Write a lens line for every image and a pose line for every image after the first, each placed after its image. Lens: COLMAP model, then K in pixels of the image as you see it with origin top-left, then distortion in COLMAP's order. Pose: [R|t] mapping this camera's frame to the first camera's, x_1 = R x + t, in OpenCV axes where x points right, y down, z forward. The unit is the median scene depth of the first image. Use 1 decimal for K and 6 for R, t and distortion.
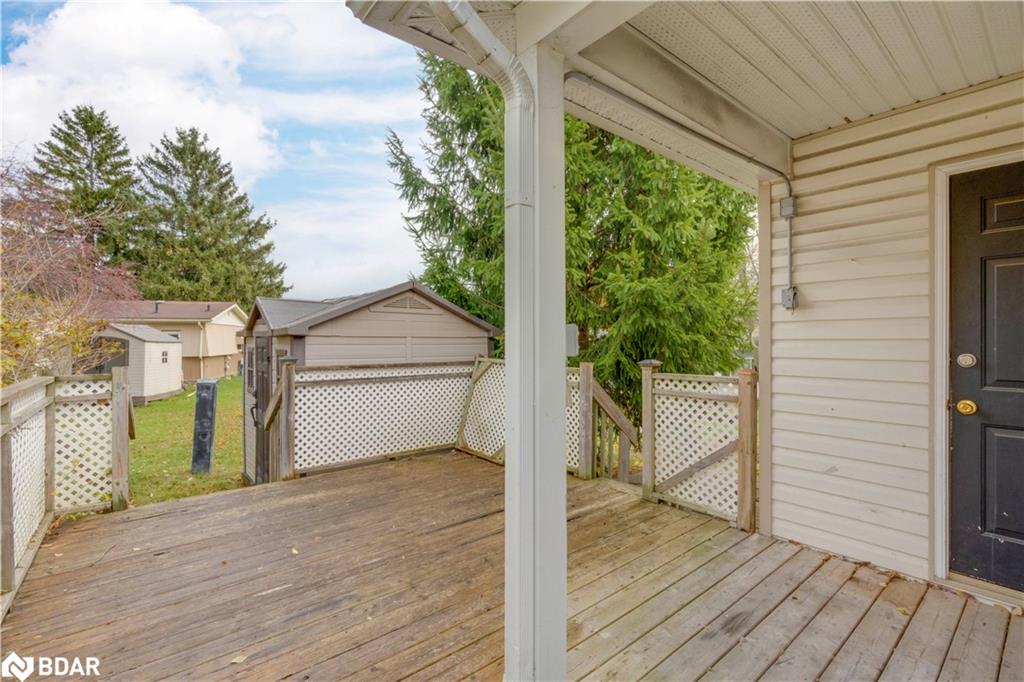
lens RADIAL K [[458.4, 0, 509.7], [0, 458.4, 340.0], [0, 0, 1]] dist [-0.017904, -0.000557]
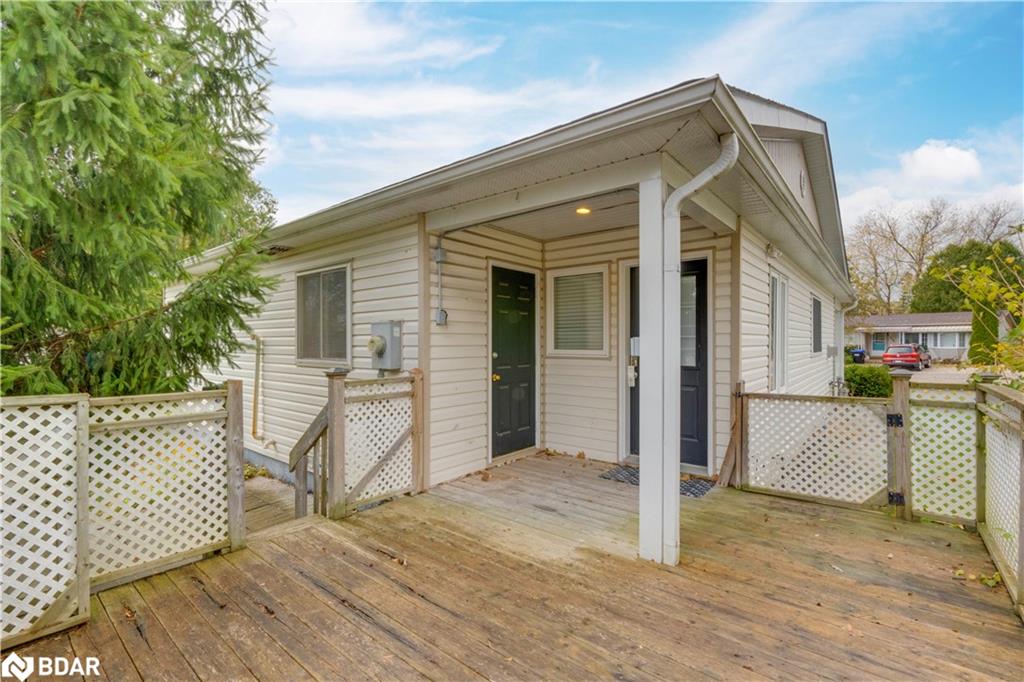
lens RADIAL K [[458.4, 0, 508.3], [0, 458.4, 341.9], [0, 0, 1]] dist [-0.017904, -0.000557]
pose [[-0.197863, 0.005668, 0.980213, -0.873977], [0.005468, 0.999974, -0.004678, -0.005592], [-0.980214, 0.004434, -0.197889, 1.083142]]
